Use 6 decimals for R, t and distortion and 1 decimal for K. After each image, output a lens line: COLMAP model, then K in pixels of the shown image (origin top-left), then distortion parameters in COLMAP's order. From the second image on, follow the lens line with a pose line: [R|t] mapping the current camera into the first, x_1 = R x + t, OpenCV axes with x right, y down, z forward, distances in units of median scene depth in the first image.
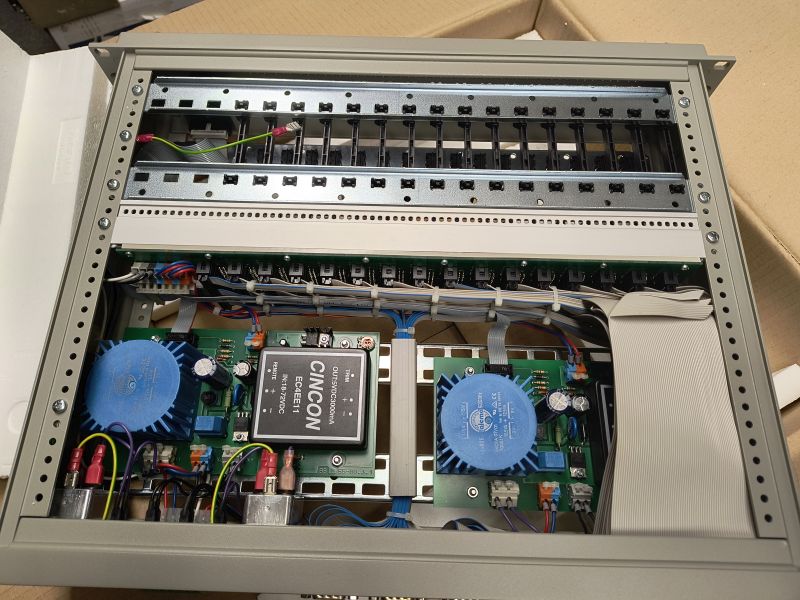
lens RADIAL K [[561.8, 0, 400.6], [0, 561.8, 300.1], [0, 0, 1]] dist [0.000093, 0.000787]
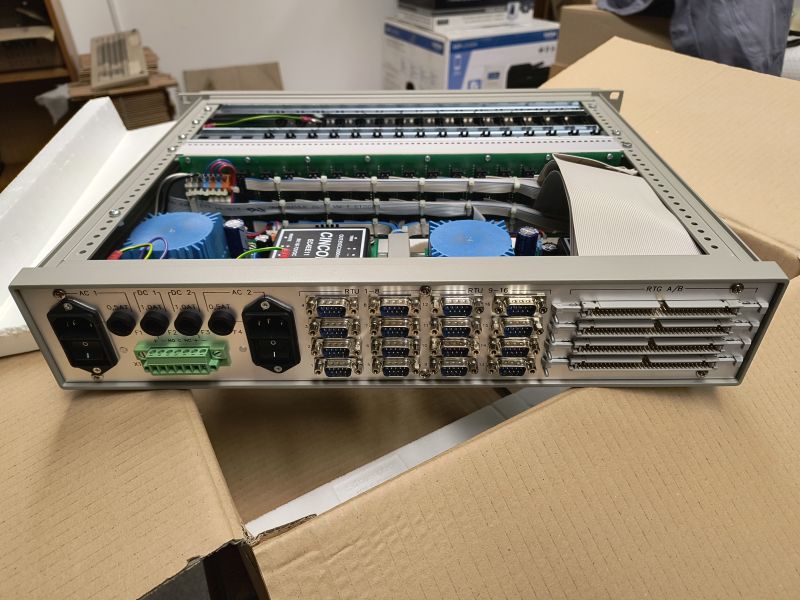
lens RADIAL K [[579.0, 0, 400.9], [0, 579.0, 300.9], [0, 0, 1]] dist [-0.001665, 0.002958]
pose [[0.999675, -0.025226, 0.003762, 0.003118], [0.023232, 0.839770, -0.542445, 0.929947], [0.010525, 0.542356, 0.840083, 0.040365]]
